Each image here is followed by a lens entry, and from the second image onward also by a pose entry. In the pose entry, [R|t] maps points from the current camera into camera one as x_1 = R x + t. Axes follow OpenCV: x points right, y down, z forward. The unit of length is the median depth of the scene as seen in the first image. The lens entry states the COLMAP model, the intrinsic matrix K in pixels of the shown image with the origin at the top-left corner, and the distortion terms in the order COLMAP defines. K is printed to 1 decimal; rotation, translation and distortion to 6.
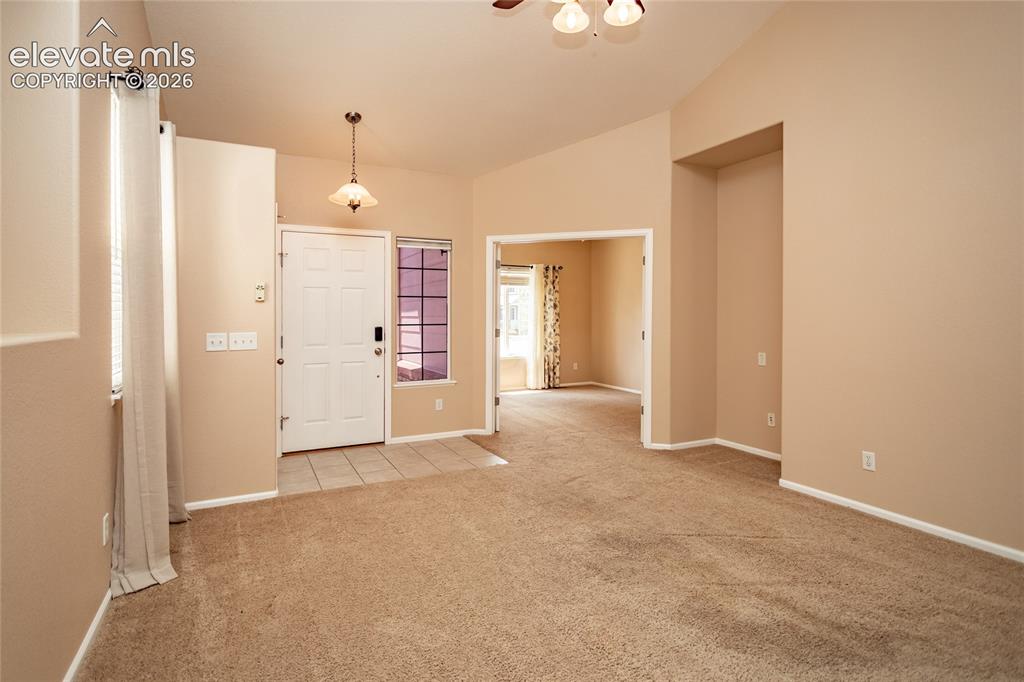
lens RADIAL K [[500.2, 0, 492.5], [0, 500.2, 326.5], [0, 0, 1]] dist [-0.000289, -0.000030]
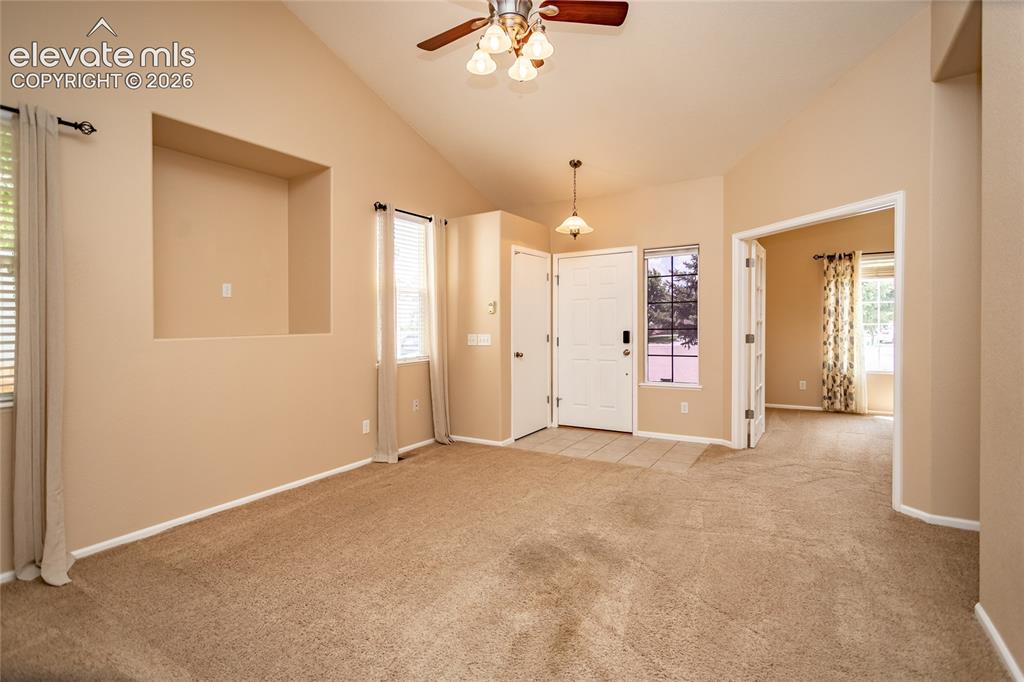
lens RADIAL K [[473.7, 0, 512.4], [0, 473.7, 331.1], [0, 0, 1]] dist [-0.002742, -0.000227]
pose [[0.550375, 0.008057, -0.834878, 0.301208], [-0.004759, 0.999967, 0.006513, -0.002875], [0.834904, 0.000388, 0.550396, 0.105239]]
